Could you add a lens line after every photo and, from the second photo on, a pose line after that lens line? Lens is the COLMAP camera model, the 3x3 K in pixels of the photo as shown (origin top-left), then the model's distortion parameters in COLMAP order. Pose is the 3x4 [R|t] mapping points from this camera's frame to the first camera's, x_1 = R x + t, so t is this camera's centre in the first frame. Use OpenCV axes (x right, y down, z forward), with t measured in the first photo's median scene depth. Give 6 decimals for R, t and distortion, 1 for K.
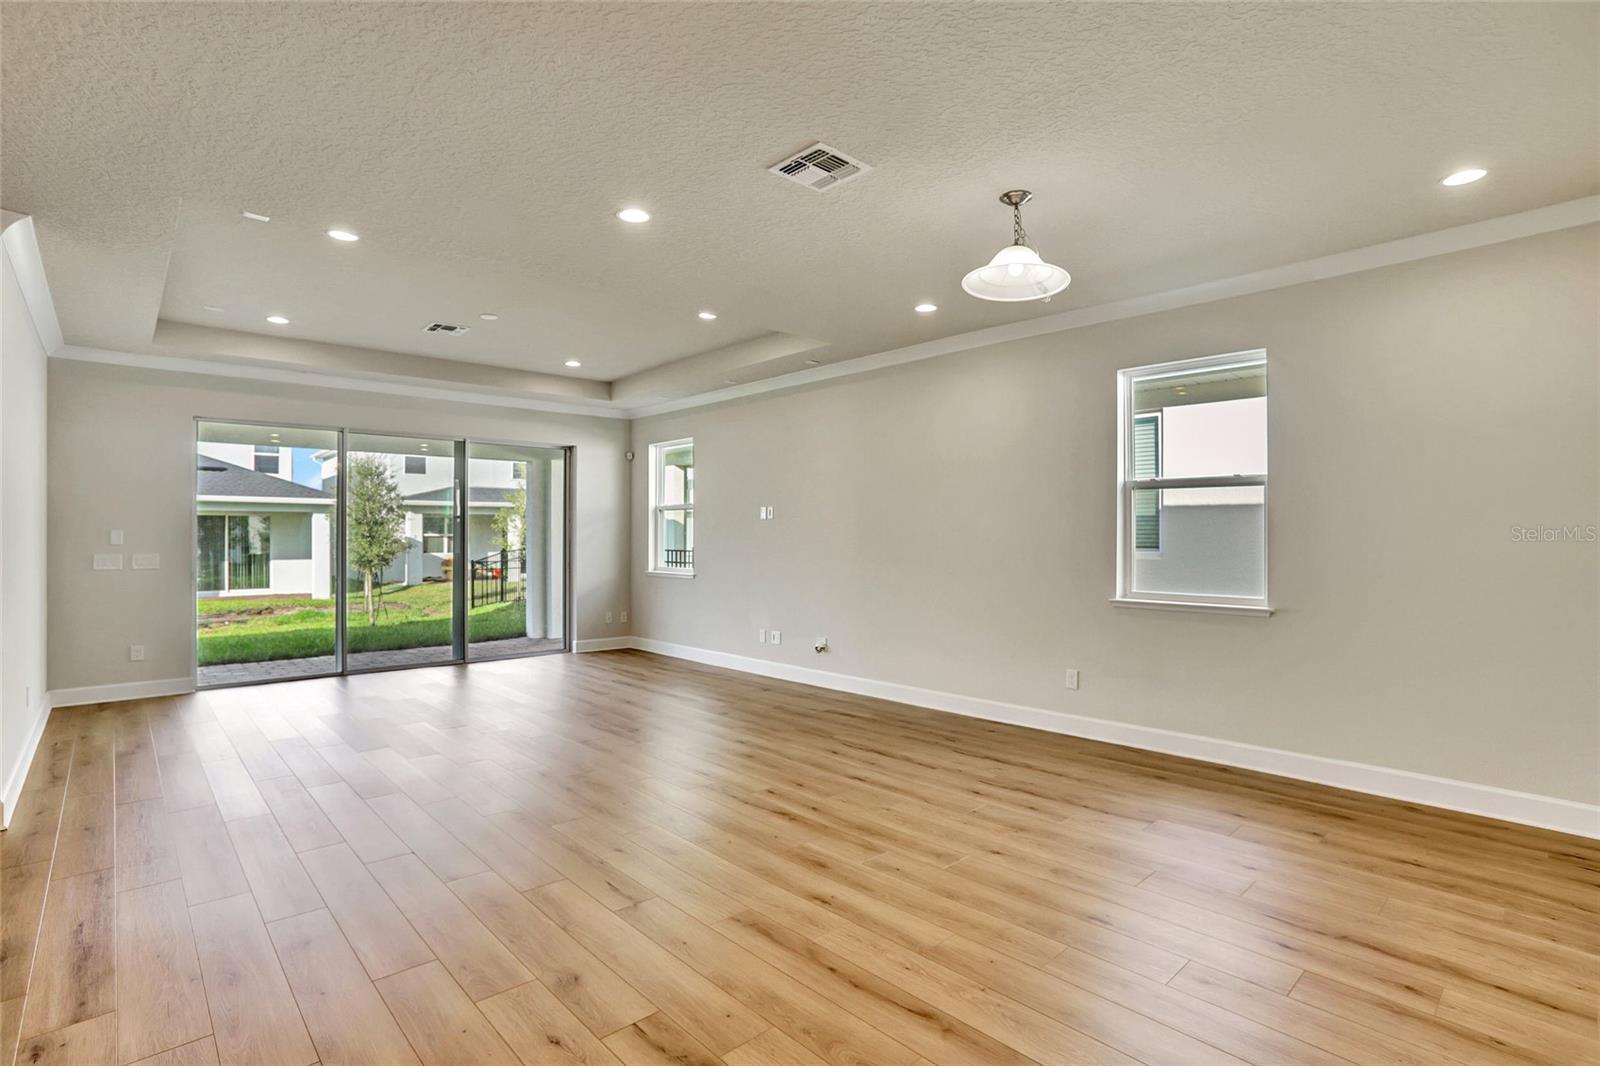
lens RADIAL K [[778.0, 0, 796.9], [0, 778.0, 532.2], [0, 0, 1]] dist [-0.068728, 0.027690]
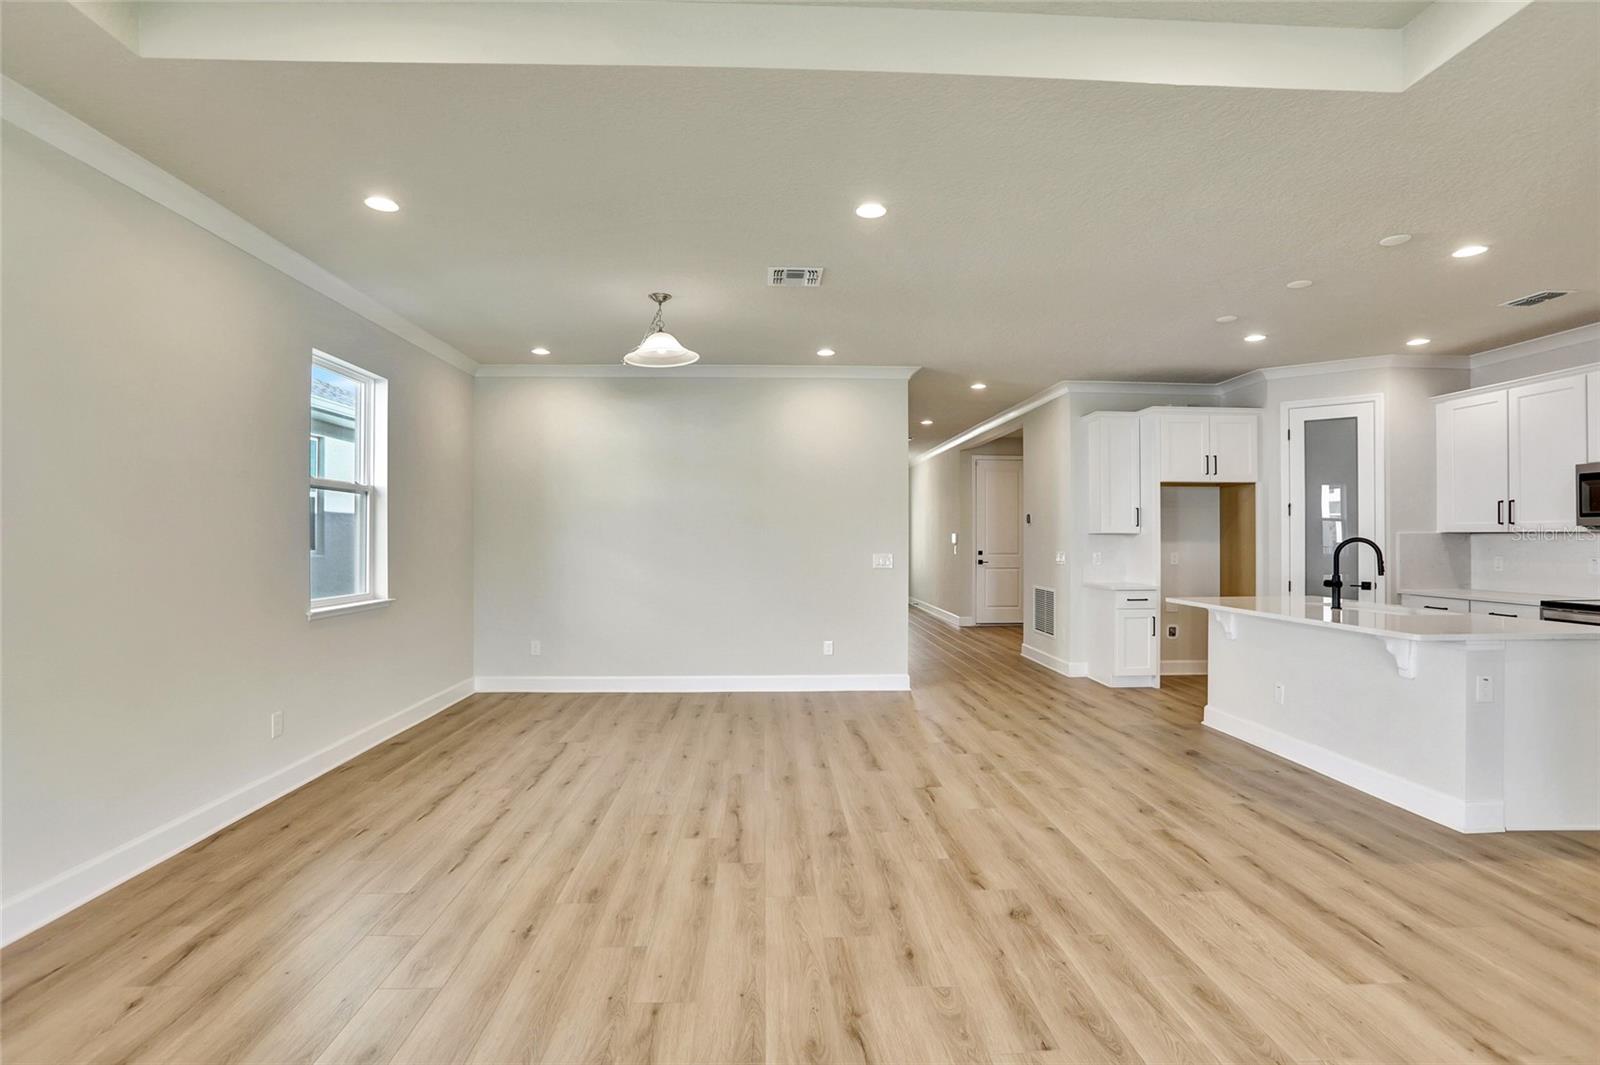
lens RADIAL K [[778.0, 0, 795.5], [0, 778.0, 536.2], [0, 0, 1]] dist [-0.068728, 0.027690]
pose [[-0.764186, 0.002885, 0.644990, -0.477975], [0.000149, 0.999991, -0.004296, 0.004804], [-0.644996, -0.003187, -0.764179, 1.124499]]
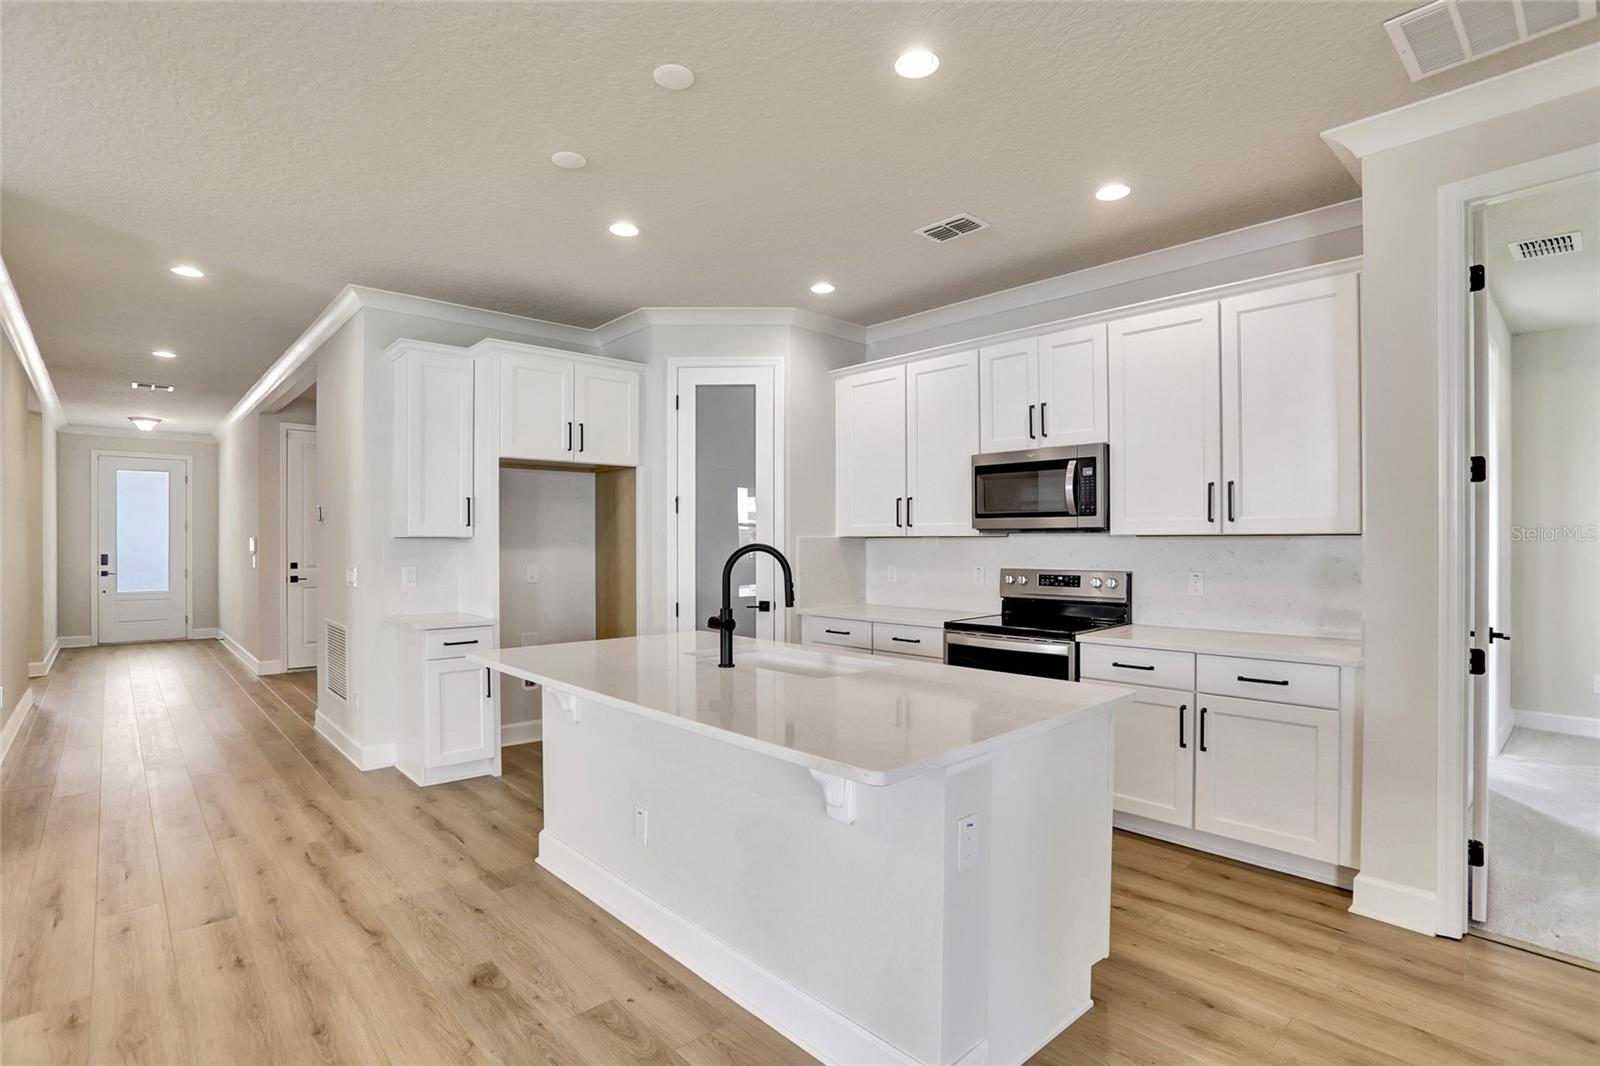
lens RADIAL K [[778.0, 0, 802.5], [0, 778.0, 546.2], [0, 0, 1]] dist [-0.068728, 0.027690]
pose [[-0.999993, 0.002829, -0.002319, -0.445643], [0.002821, 0.999991, 0.003210, 0.003220], [0.002328, 0.003204, -0.999992, 0.626302]]
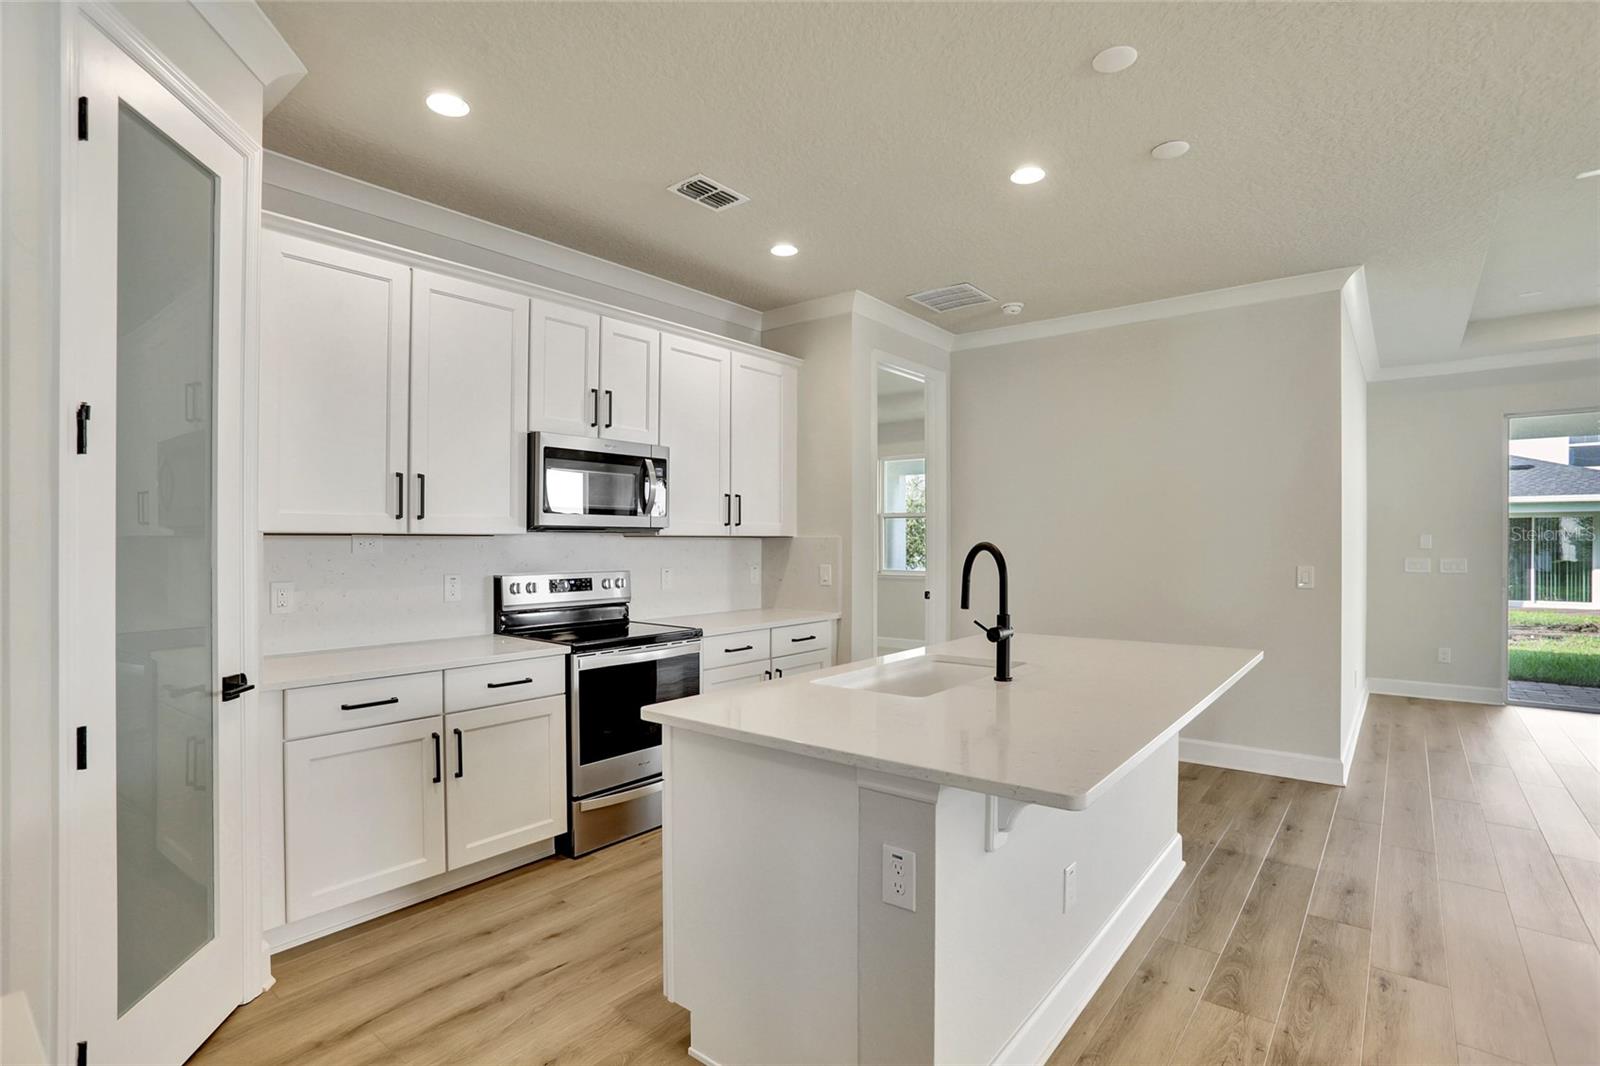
lens RADIAL K [[778.0, 0, 797.5], [0, 778.0, 539.1], [0, 0, 1]] dist [-0.068728, 0.027690]
pose [[0.146973, 0.000046, -0.989140, -0.000532], [0.003096, 0.999995, 0.000506, 0.000013], [0.989136, -0.003137, 0.146972, -0.021045]]
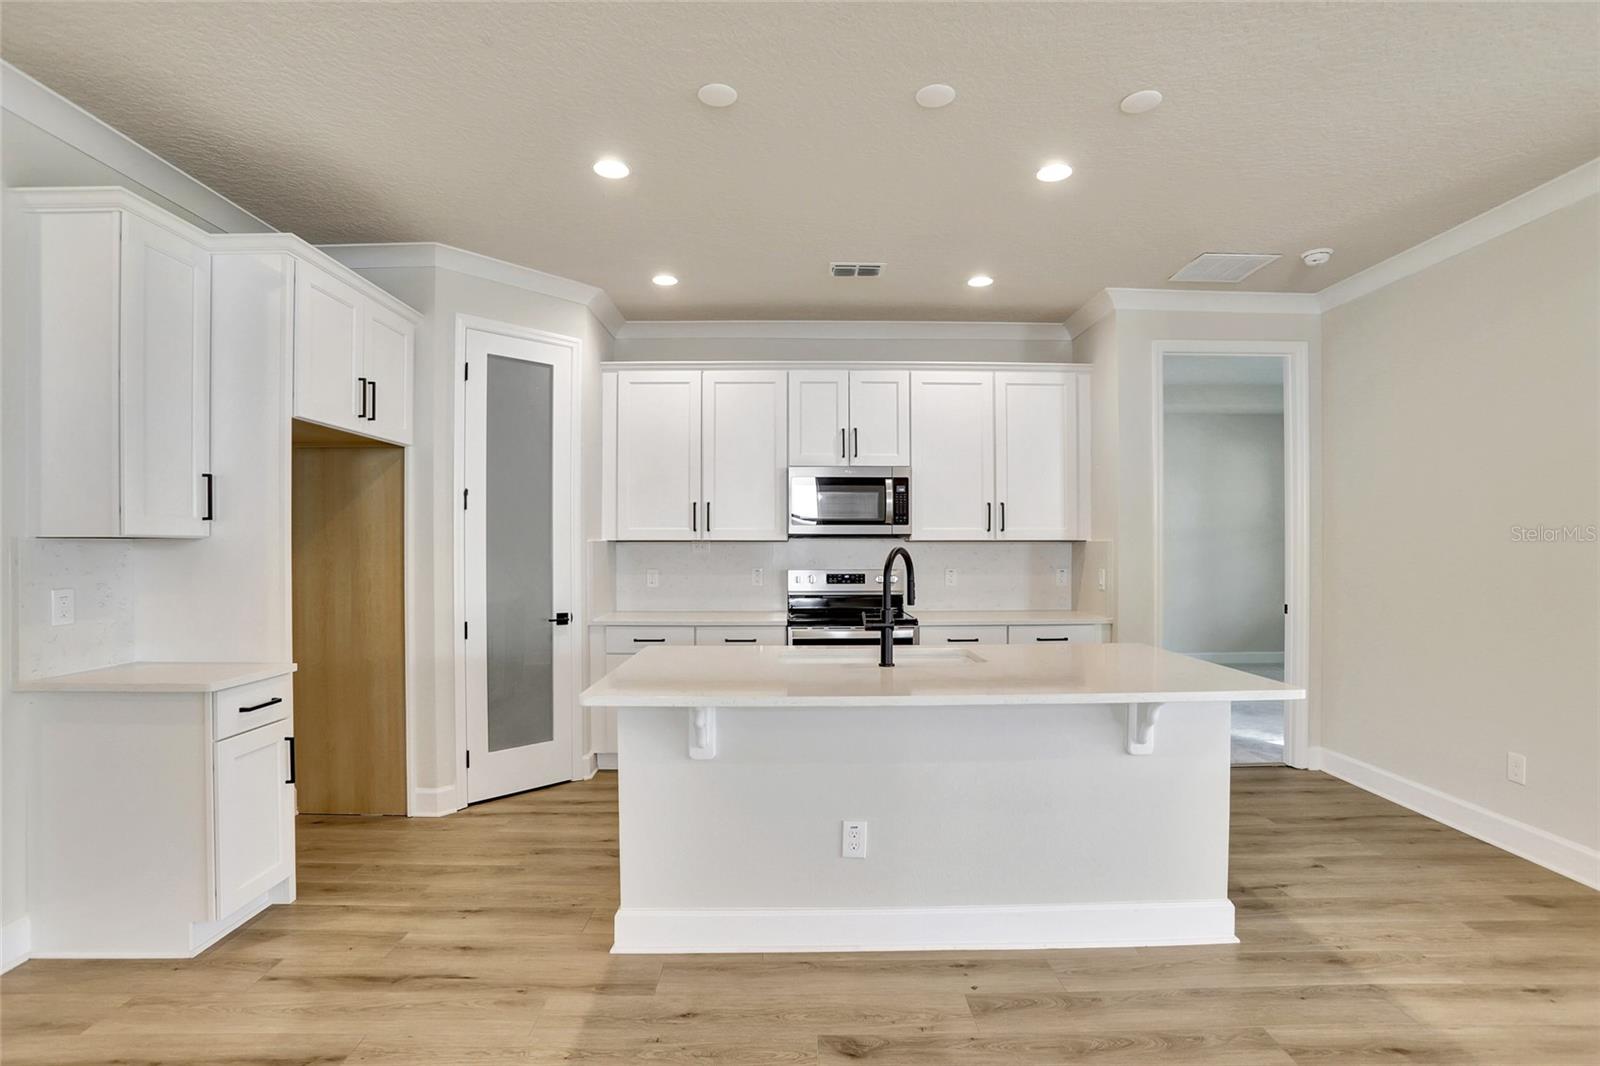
lens RADIAL K [[778.0, 0, 798.6], [0, 778.0, 553.6], [0, 0, 1]] dist [-0.068728, 0.027690]
pose [[-0.671513, 0.009442, -0.740932, -0.001369], [0.004583, 0.999953, 0.008589, 0.003121], [0.740978, 0.002372, -0.671525, 0.438915]]
